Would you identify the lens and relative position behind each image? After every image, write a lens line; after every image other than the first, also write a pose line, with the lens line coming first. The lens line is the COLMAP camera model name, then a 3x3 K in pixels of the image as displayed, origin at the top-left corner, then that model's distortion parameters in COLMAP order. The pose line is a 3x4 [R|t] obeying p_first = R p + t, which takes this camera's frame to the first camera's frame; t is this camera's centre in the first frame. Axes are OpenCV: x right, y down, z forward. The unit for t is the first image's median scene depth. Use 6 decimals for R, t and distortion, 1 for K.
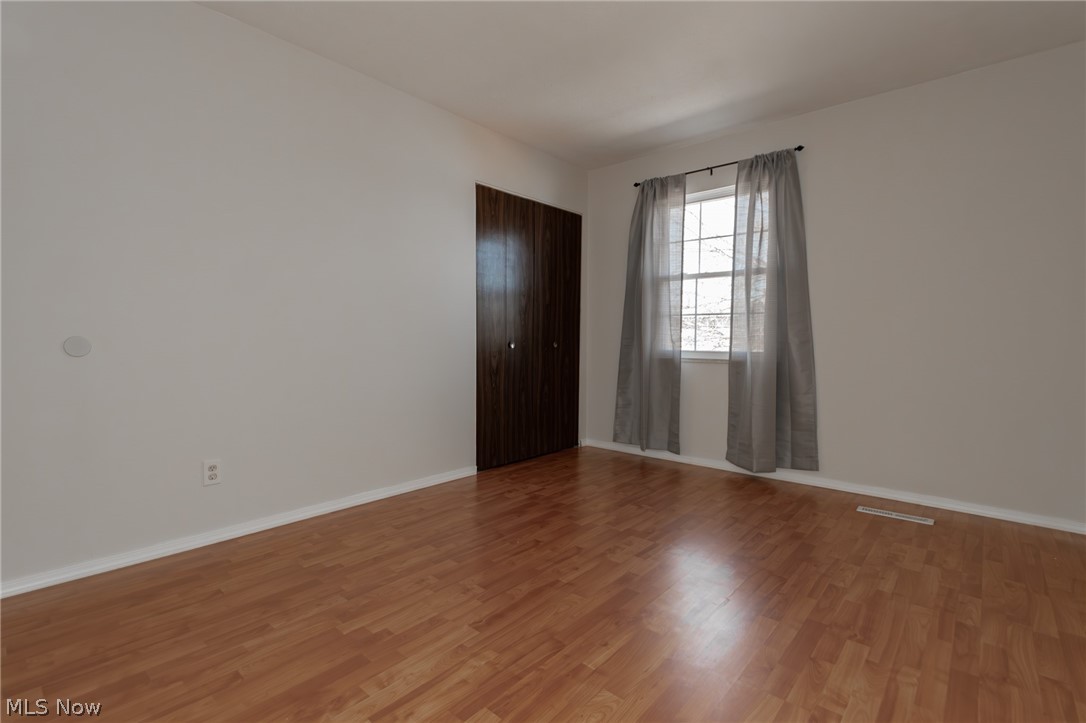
lens RADIAL K [[506.0, 0, 545.1], [0, 506.0, 352.7], [0, 0, 1]] dist [0.007803, -0.002401]
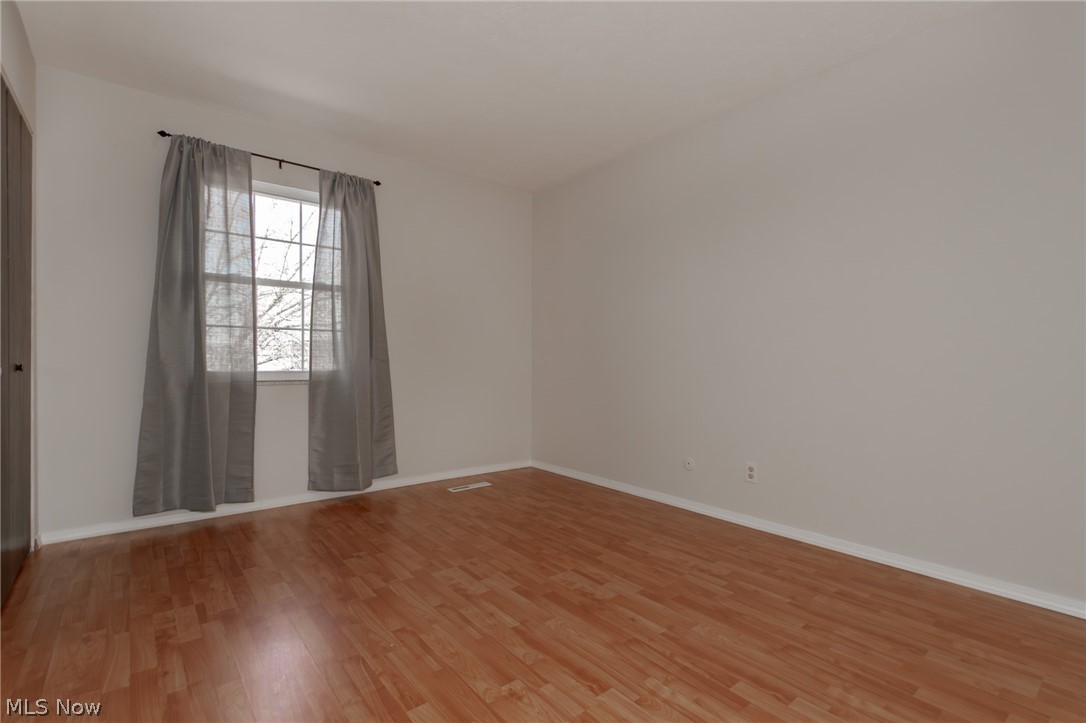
lens RADIAL K [[506.0, 0, 538.4], [0, 506.0, 354.2], [0, 0, 1]] dist [0.007803, -0.002401]
pose [[0.172798, 0.007974, 0.984925, -0.673457], [0.023524, 0.999649, -0.012220, -0.015795], [-0.984676, 0.025281, 0.172549, 0.626413]]
